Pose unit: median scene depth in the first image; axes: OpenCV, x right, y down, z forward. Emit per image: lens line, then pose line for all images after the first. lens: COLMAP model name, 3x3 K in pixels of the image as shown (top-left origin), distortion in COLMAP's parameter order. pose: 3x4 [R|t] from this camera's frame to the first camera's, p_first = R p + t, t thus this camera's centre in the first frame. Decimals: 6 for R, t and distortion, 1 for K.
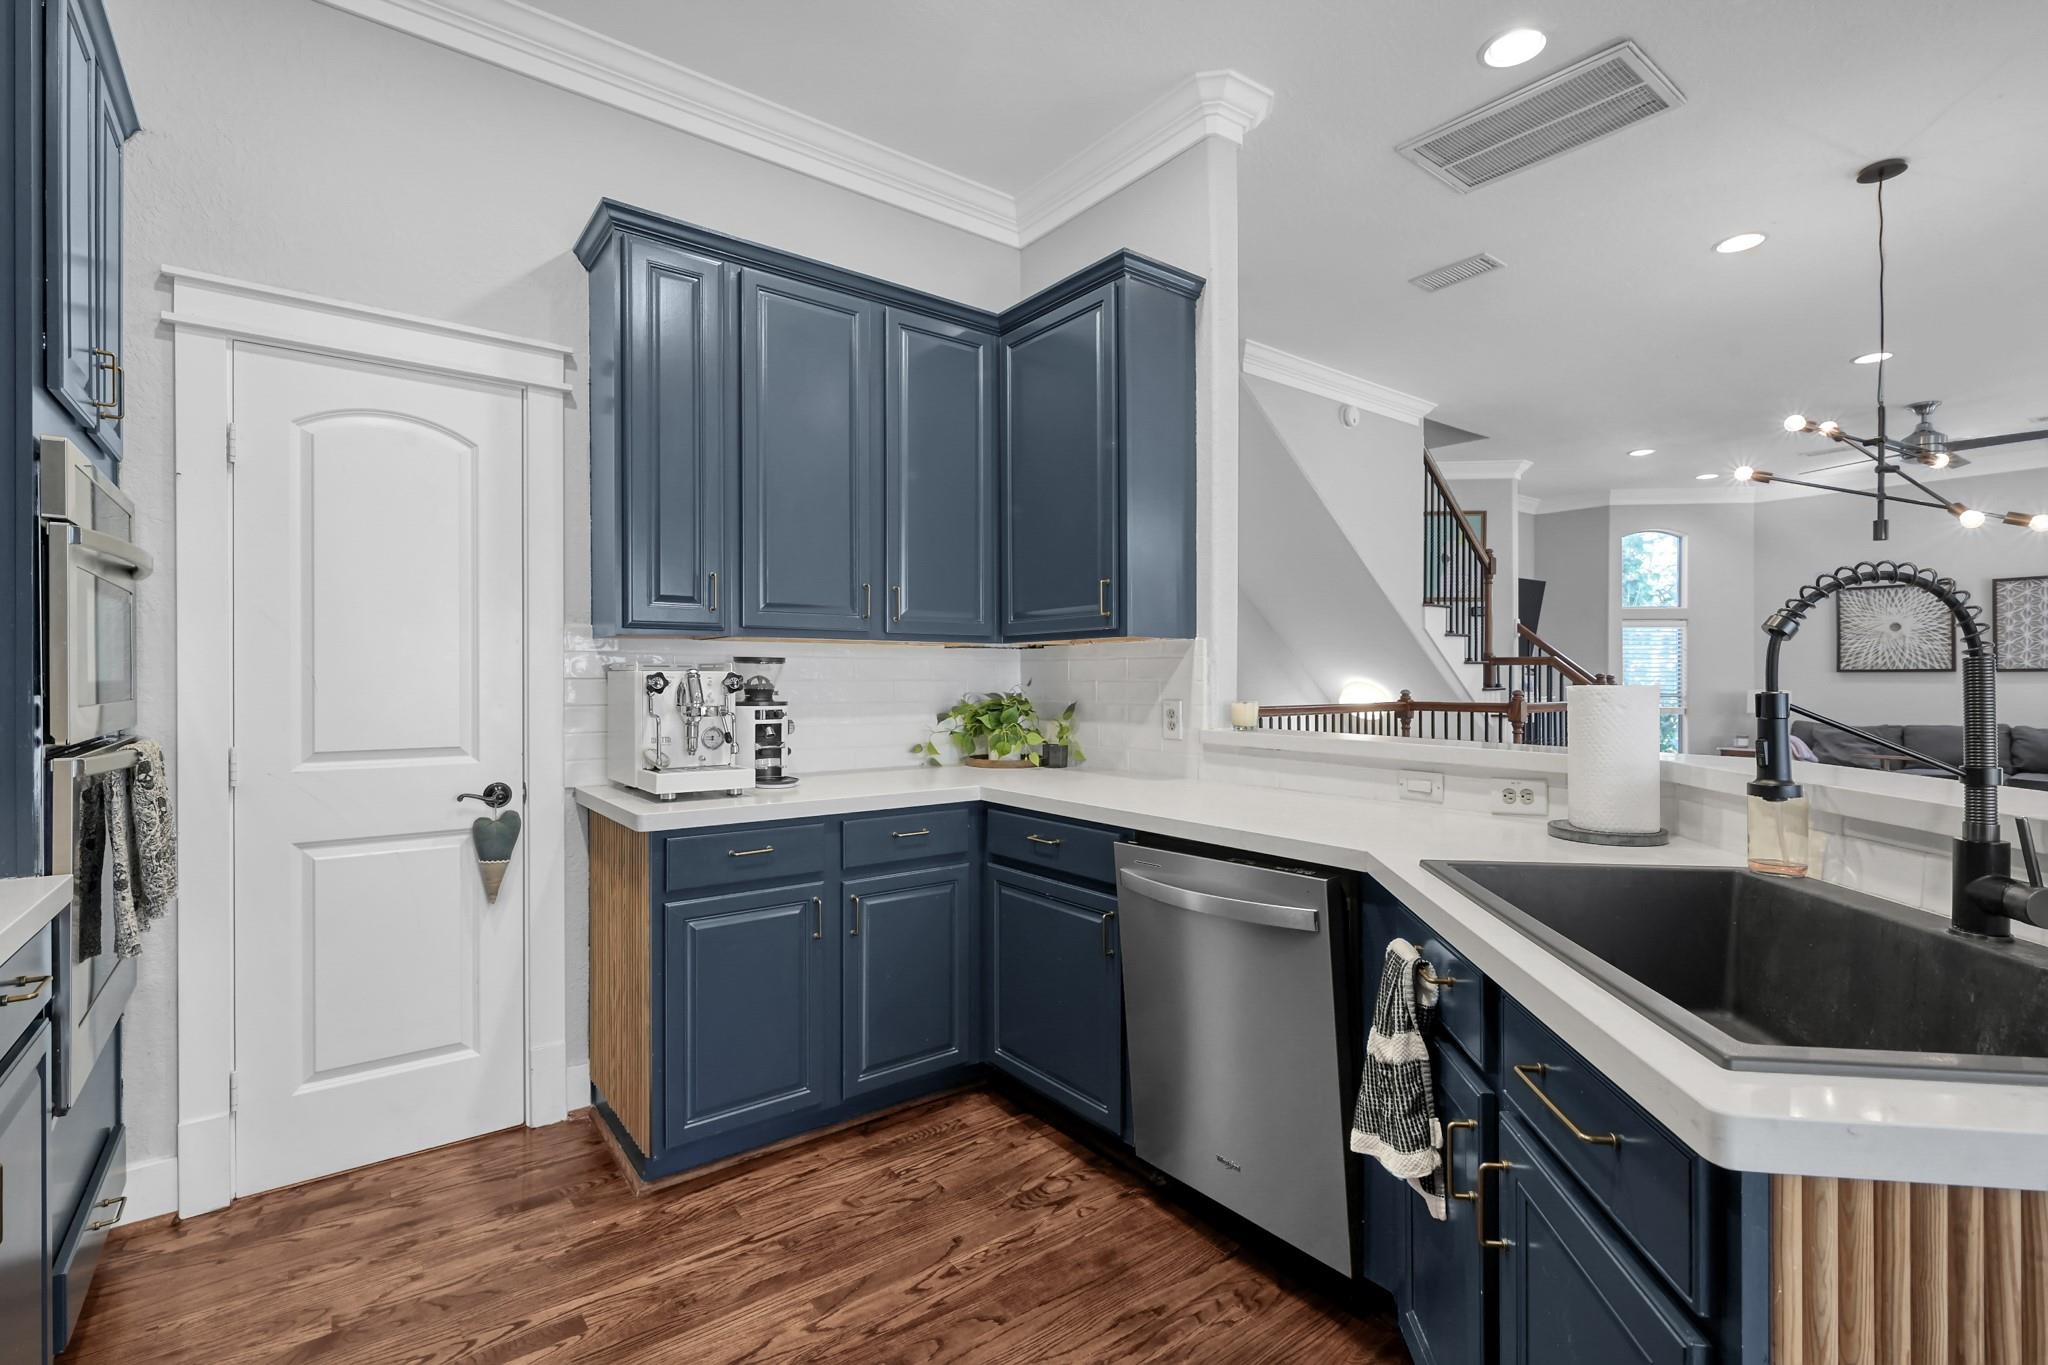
lens RADIAL K [[938.0, 0, 1025.0], [0, 938.0, 686.7], [0, 0, 1]] dist [0.000120, -0.000117]
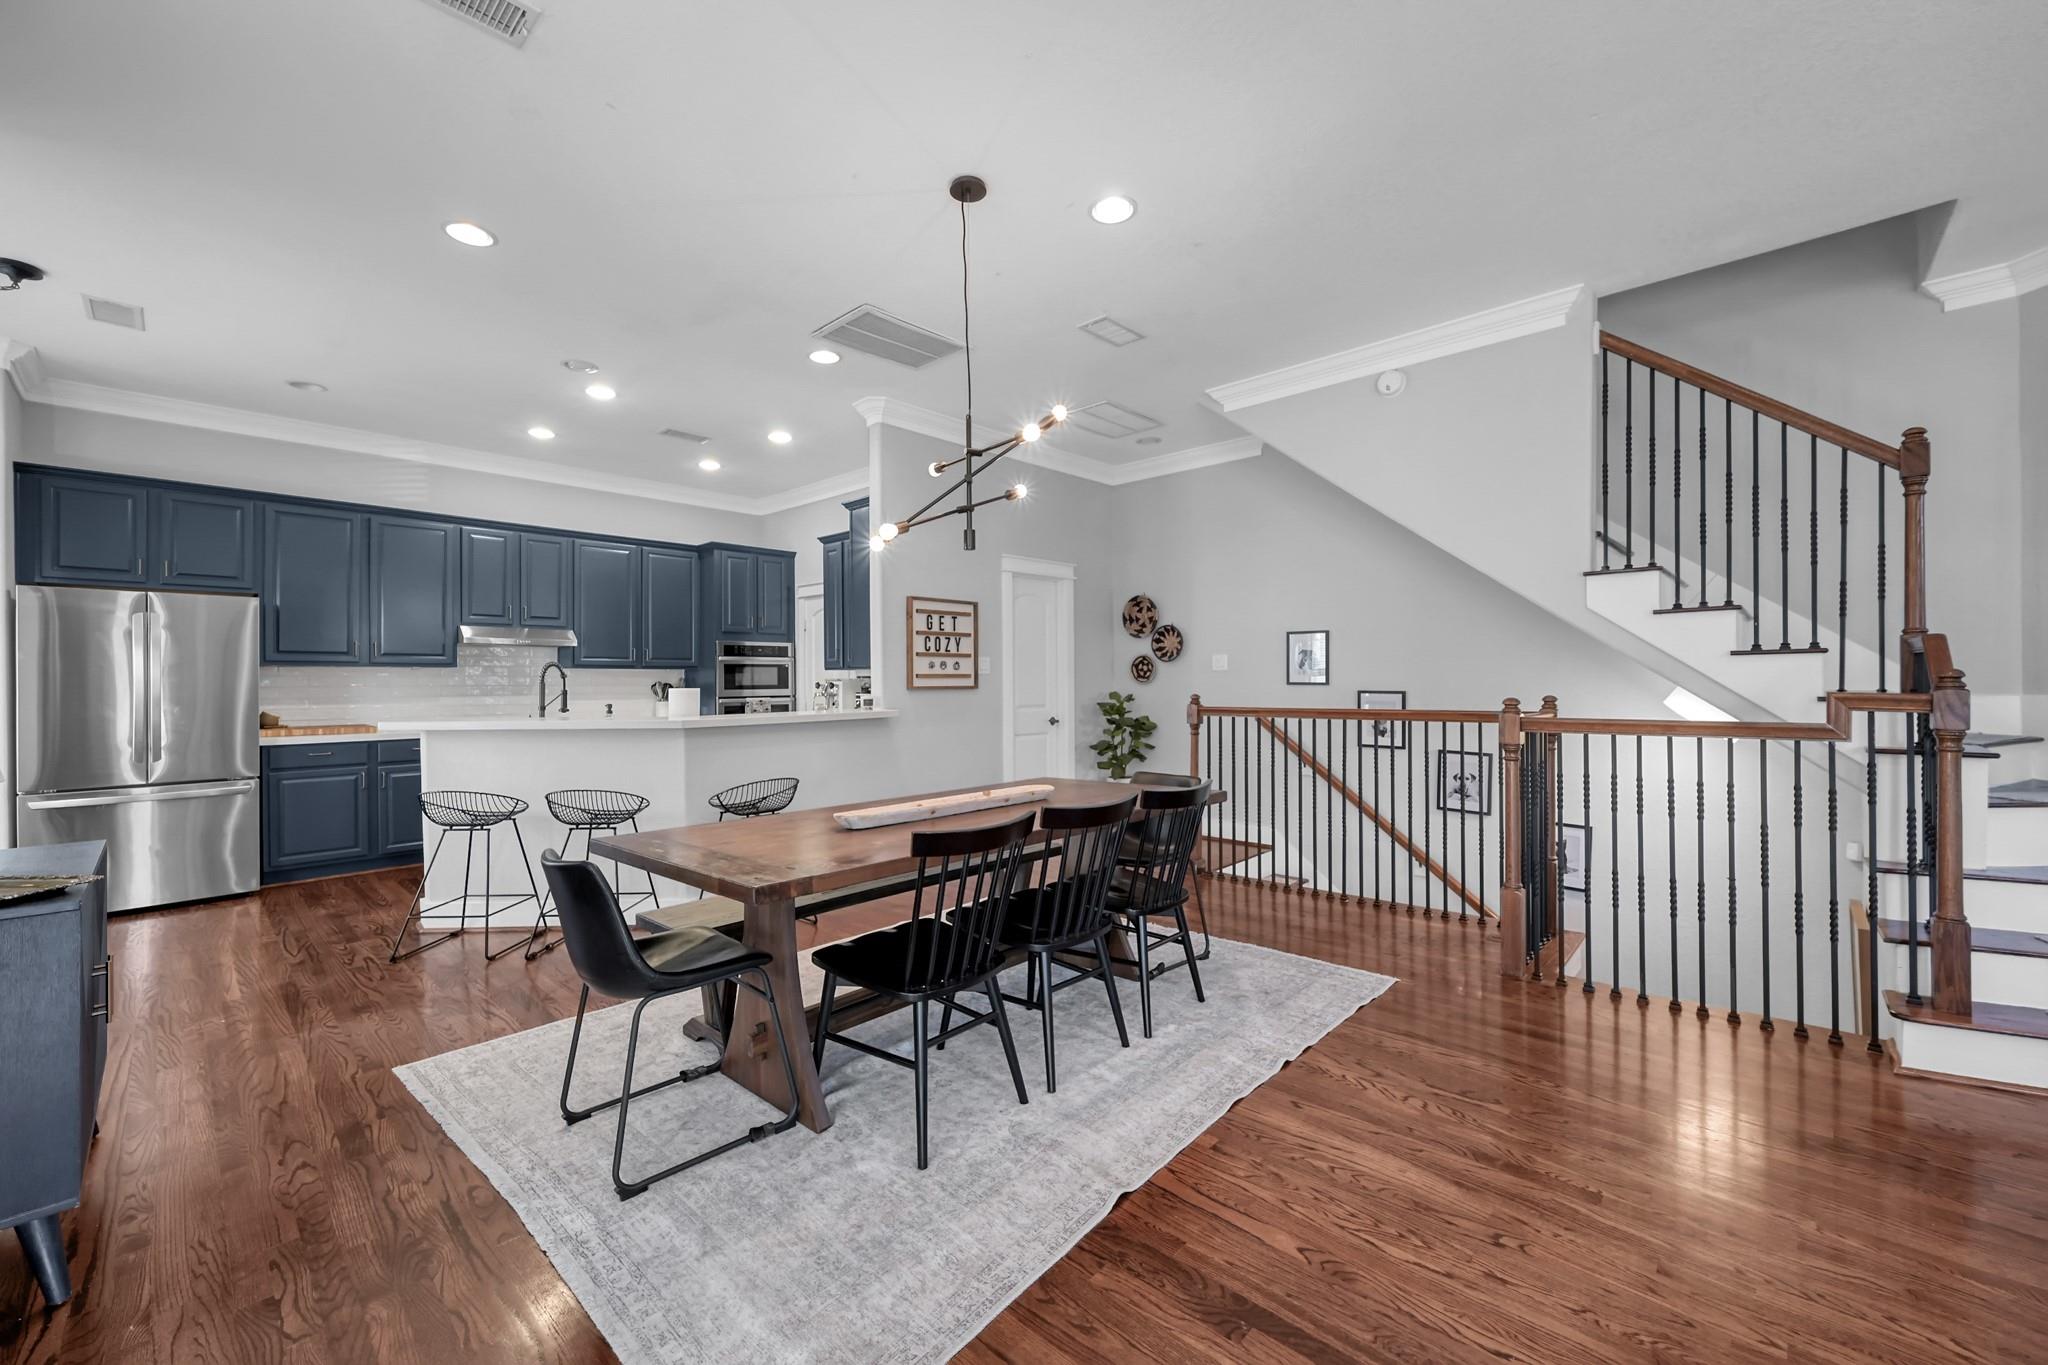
lens RADIAL K [[809.3, 0, 1021.6], [0, 809.3, 684.7], [0, 0, 1]] dist [0.012536, 0.000057]
pose [[0.160189, -0.006004, -0.987068, 1.275428], [0.004594, 0.999975, -0.005337, -0.004185], [0.987076, -0.003679, 0.160213, 0.653448]]
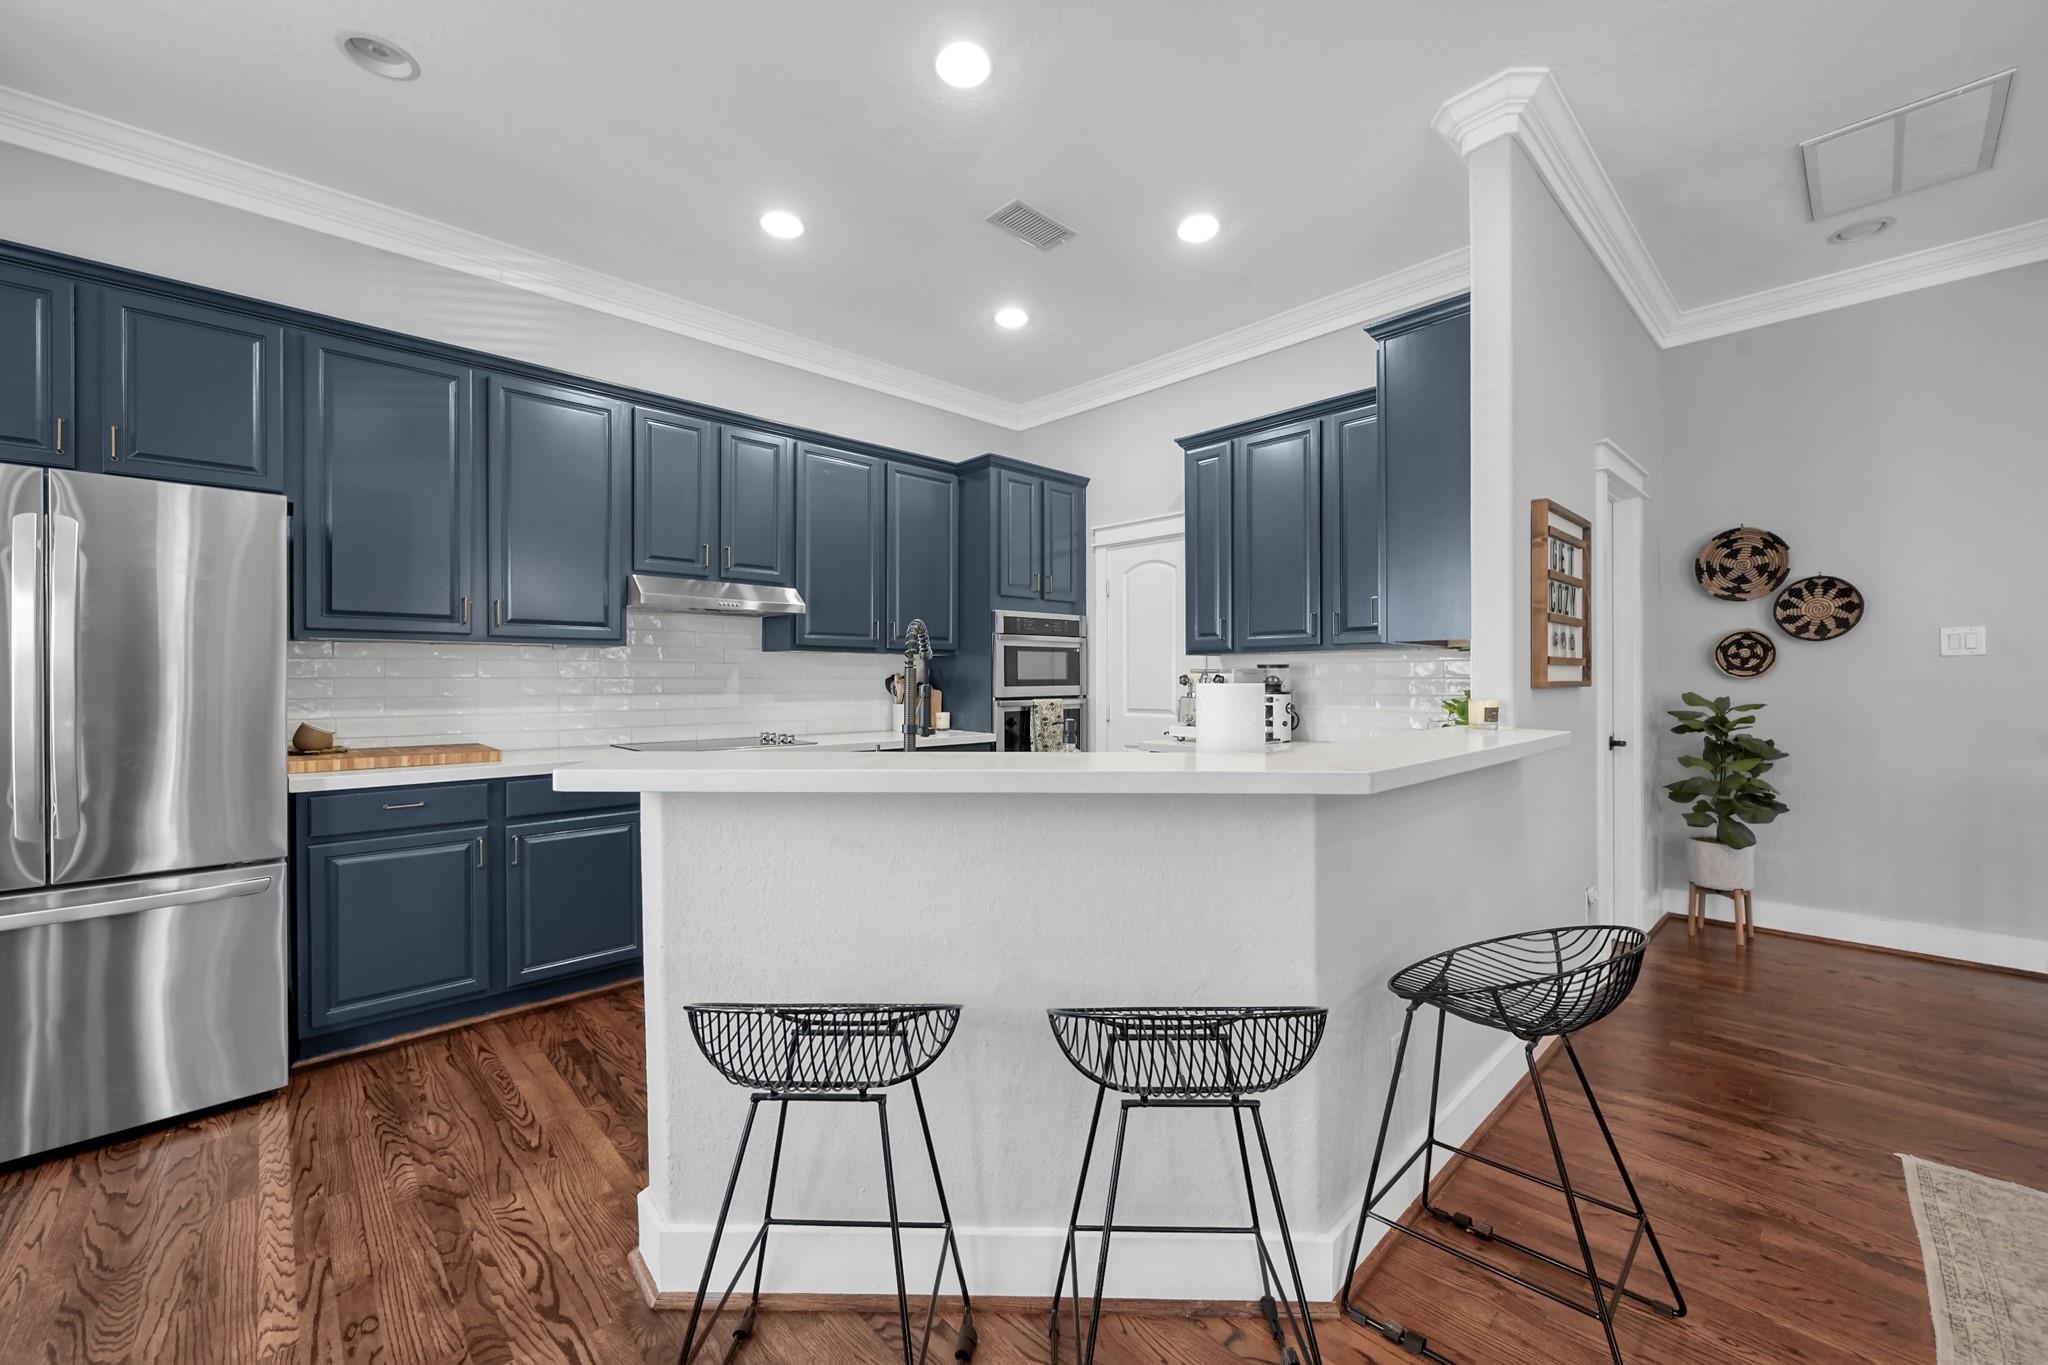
lens RADIAL K [[809.3, 0, 1027.7], [0, 809.3, 683.8], [0, 0, 1]] dist [0.012536, 0.000057]
pose [[0.106728, -0.003694, -0.994281, 0.859302], [-0.000054, 0.999993, -0.003721, -0.004873], [0.994288, 0.000450, 0.106727, 0.397376]]
